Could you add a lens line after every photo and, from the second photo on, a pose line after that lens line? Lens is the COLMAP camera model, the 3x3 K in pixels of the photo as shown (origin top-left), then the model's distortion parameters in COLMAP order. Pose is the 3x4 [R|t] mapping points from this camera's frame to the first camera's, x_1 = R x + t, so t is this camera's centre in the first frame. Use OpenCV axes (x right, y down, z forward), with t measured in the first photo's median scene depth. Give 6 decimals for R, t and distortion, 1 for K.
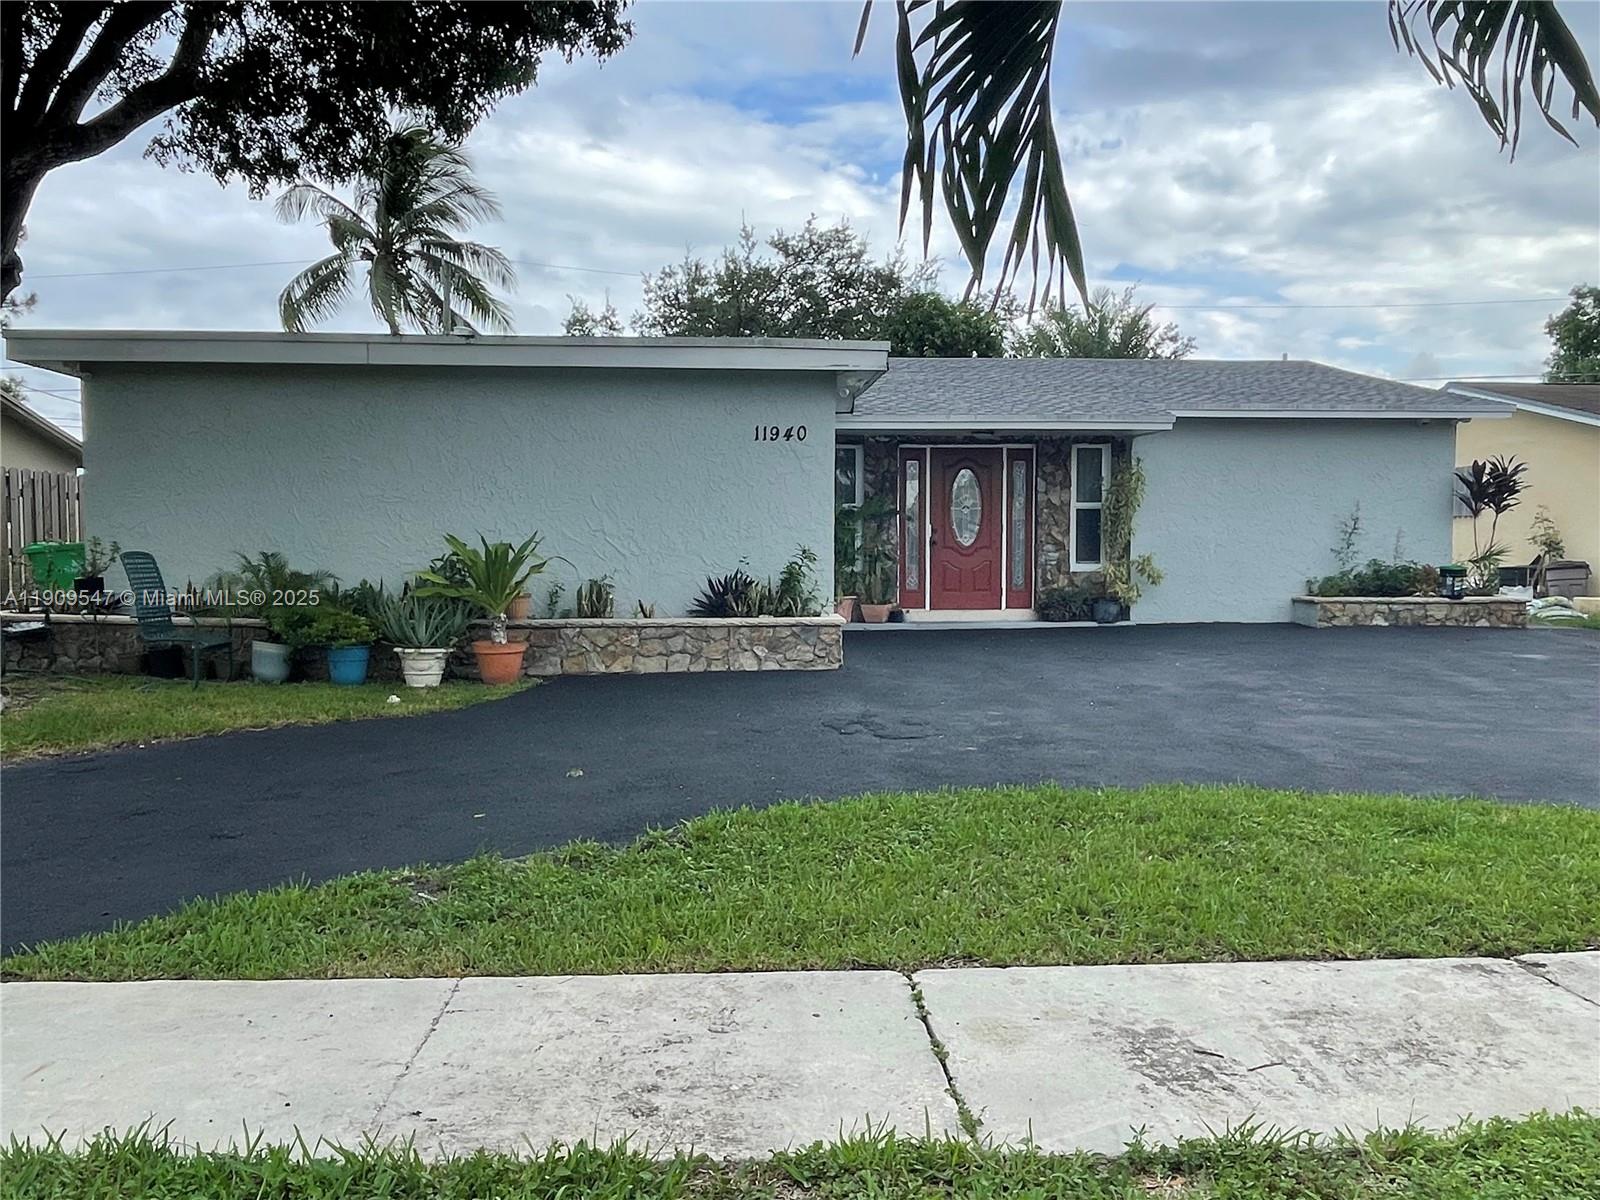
lens RADIAL K [[1230.6, 0, 791.1], [0, 1230.6, 601.1], [0, 0, 1]] dist [0.027169, -0.052888]
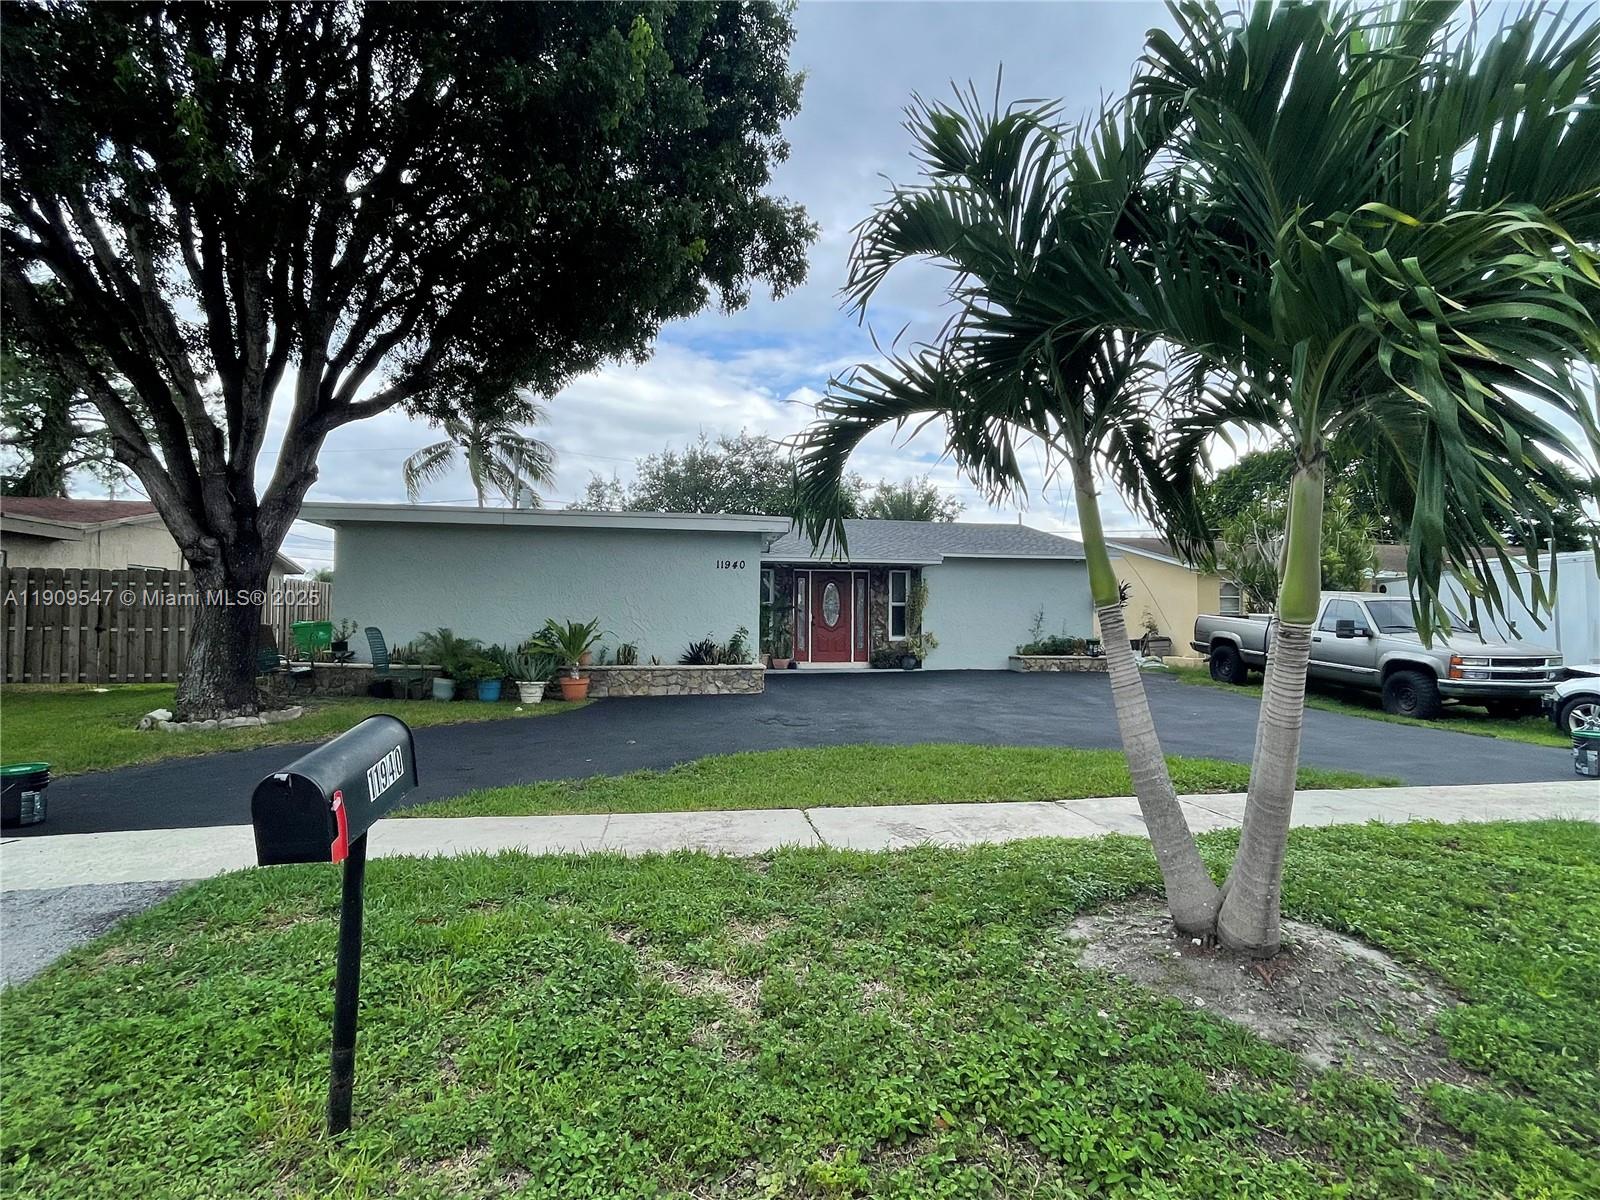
lens RADIAL K [[791.9, 0, 801.0], [0, 791.9, 593.1], [0, 0, 1]] dist [-0.003102, -0.000401]
pose [[0.995021, 0.010505, 0.099107, -0.017714], [-0.002075, 0.996397, -0.084786, 0.005132], [-0.099641, 0.084158, 0.991458, -0.151147]]
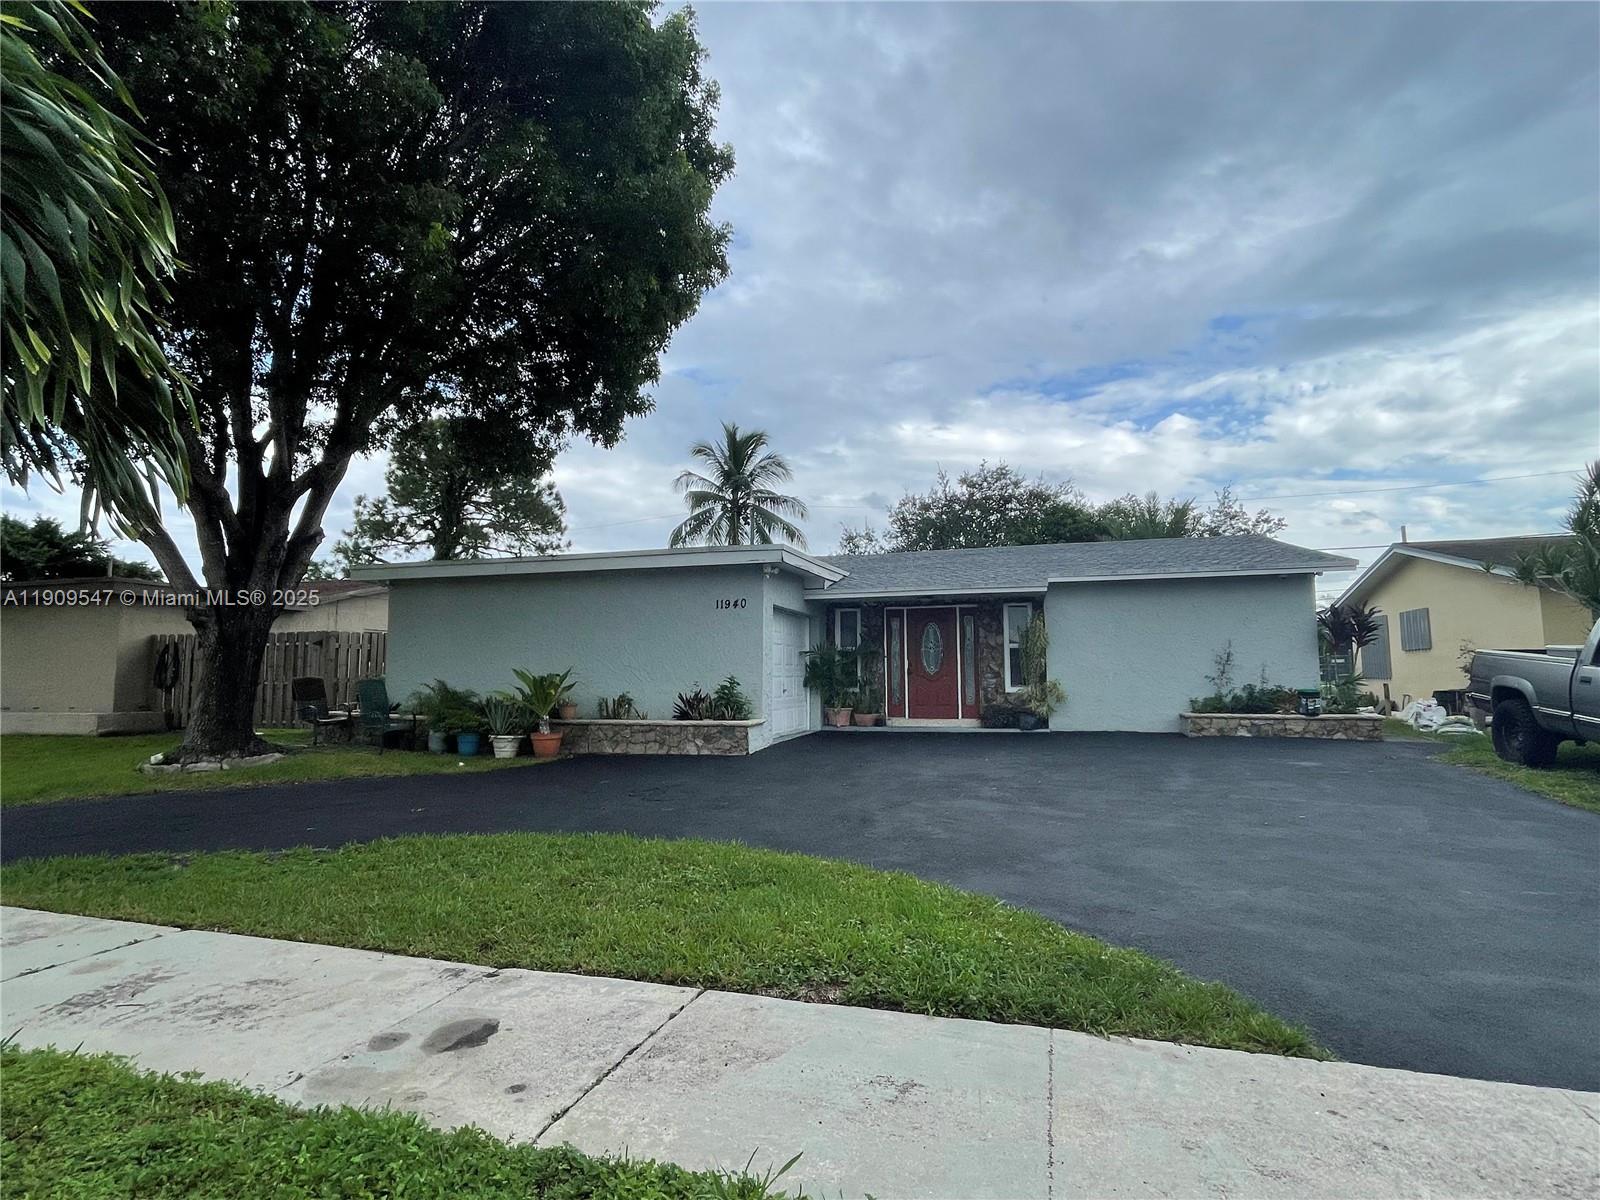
lens RADIAL K [[791.9, 0, 800.3], [0, 791.9, 599.0], [0, 0, 1]] dist [-0.003102, -0.000401]
pose [[0.939011, -0.035903, -0.342007, 0.360613], [-0.012910, 0.990153, -0.139392, -0.000839], [0.343644, 0.135306, 0.929301, 0.068905]]
